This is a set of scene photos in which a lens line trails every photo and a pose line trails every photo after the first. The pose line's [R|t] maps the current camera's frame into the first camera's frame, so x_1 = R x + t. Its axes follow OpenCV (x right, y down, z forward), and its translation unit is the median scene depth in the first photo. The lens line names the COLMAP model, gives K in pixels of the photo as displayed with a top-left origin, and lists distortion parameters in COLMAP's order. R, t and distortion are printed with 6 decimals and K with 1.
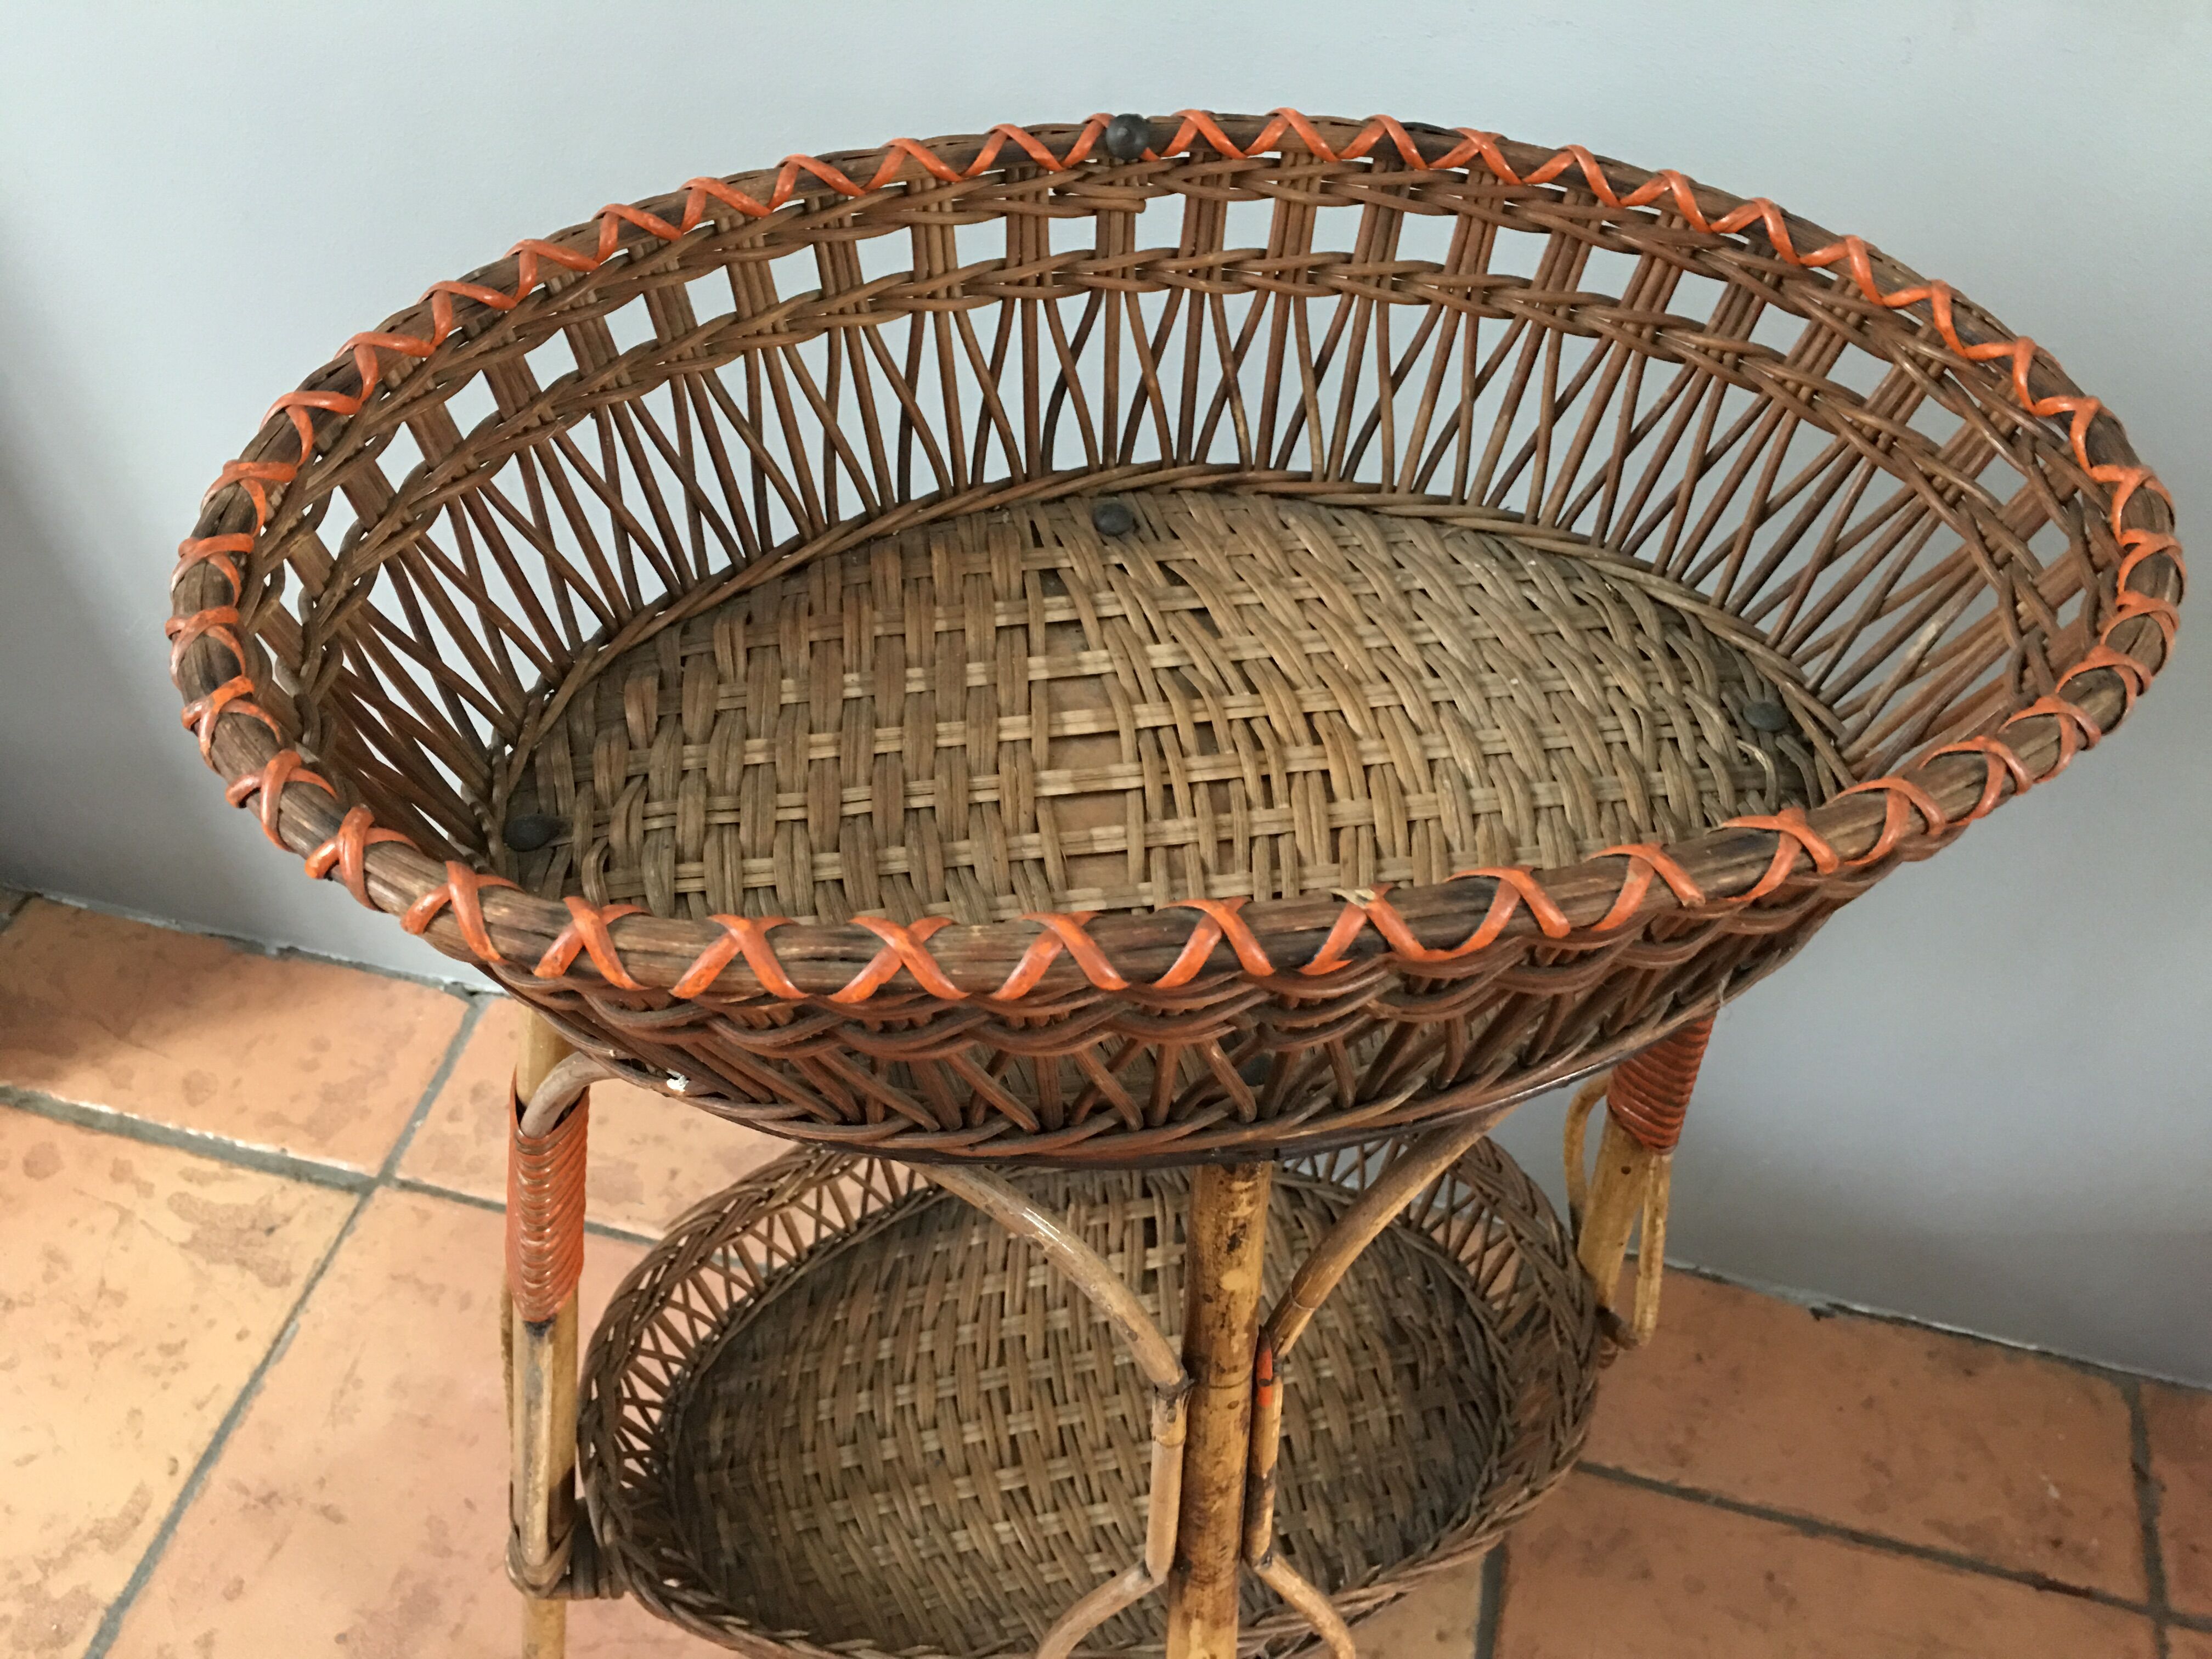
lens RADIAL K [[1903.3, 0, 1102.6], [0, 1903.3, 819.3], [0, 0, 1]] dist [0.063787, -0.098137]
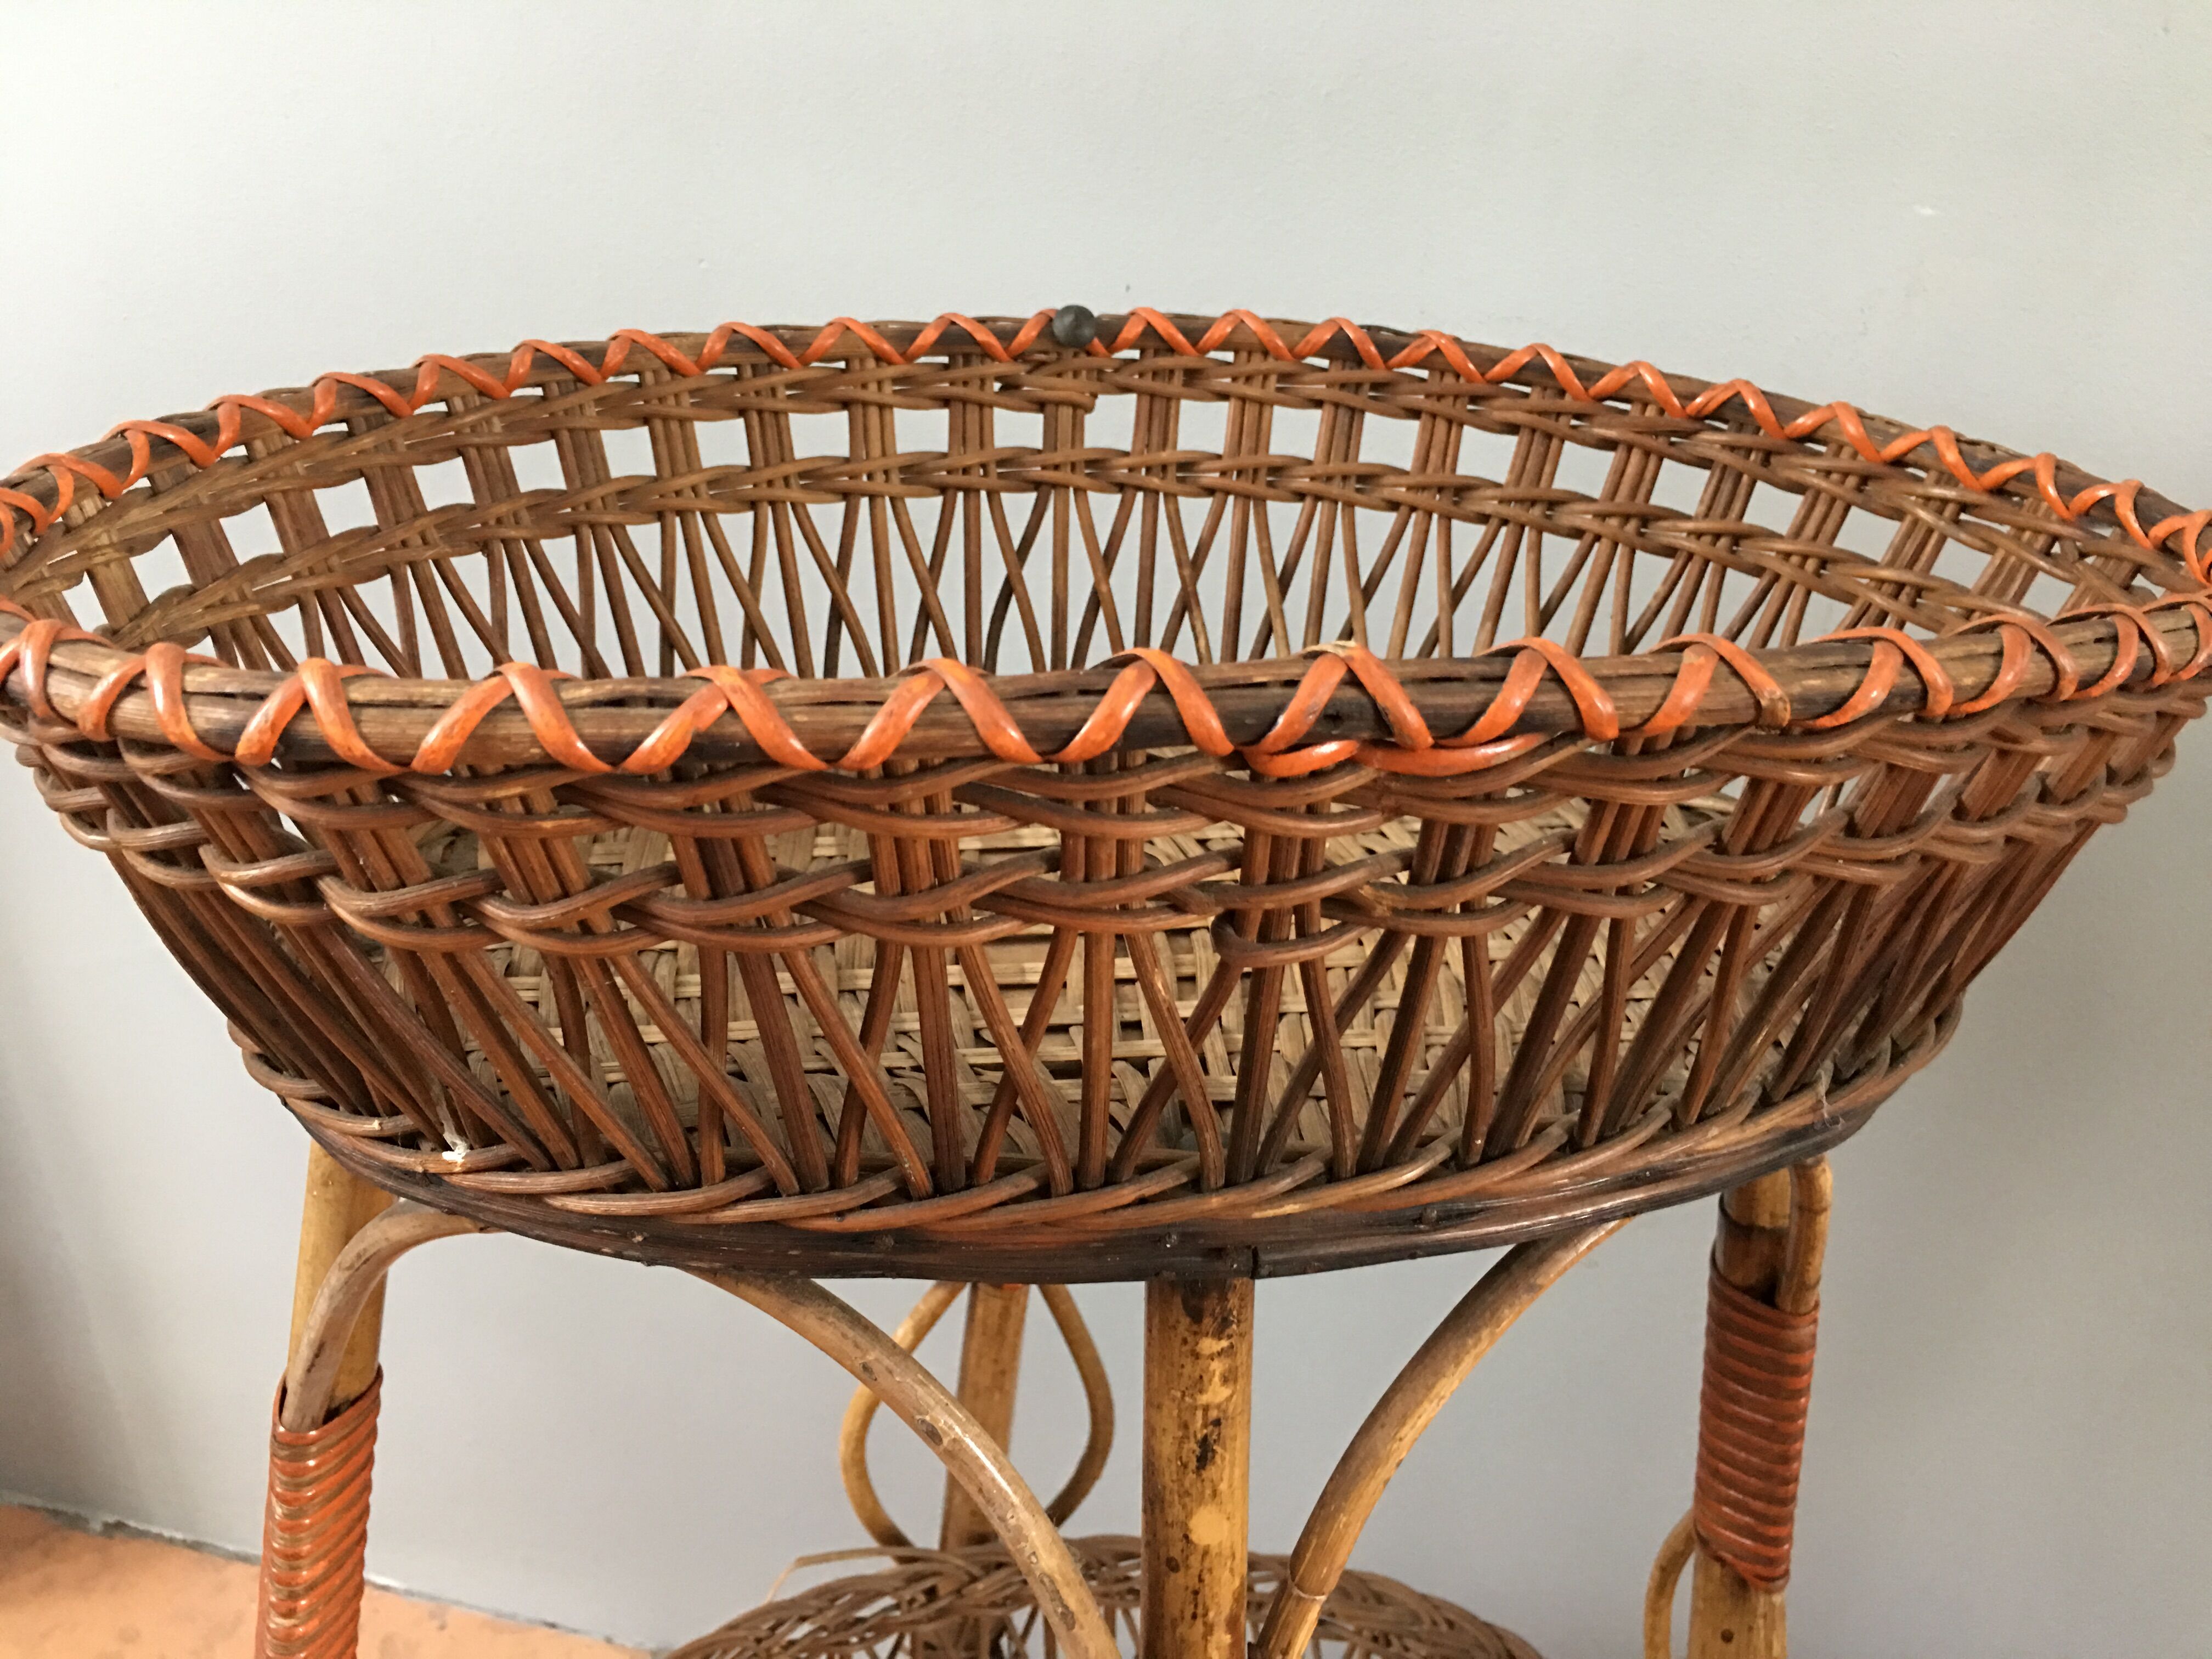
lens RADIAL K [[1903.3, 0, 1096.7], [0, 1903.3, 830.9], [0, 0, 1]] dist [0.063787, -0.098137]
pose [[0.999998, -0.000176, -0.002222, 0.025779], [-0.000718, 0.918317, -0.395846, 0.260388], [0.002110, 0.395846, 0.918314, 0.208100]]
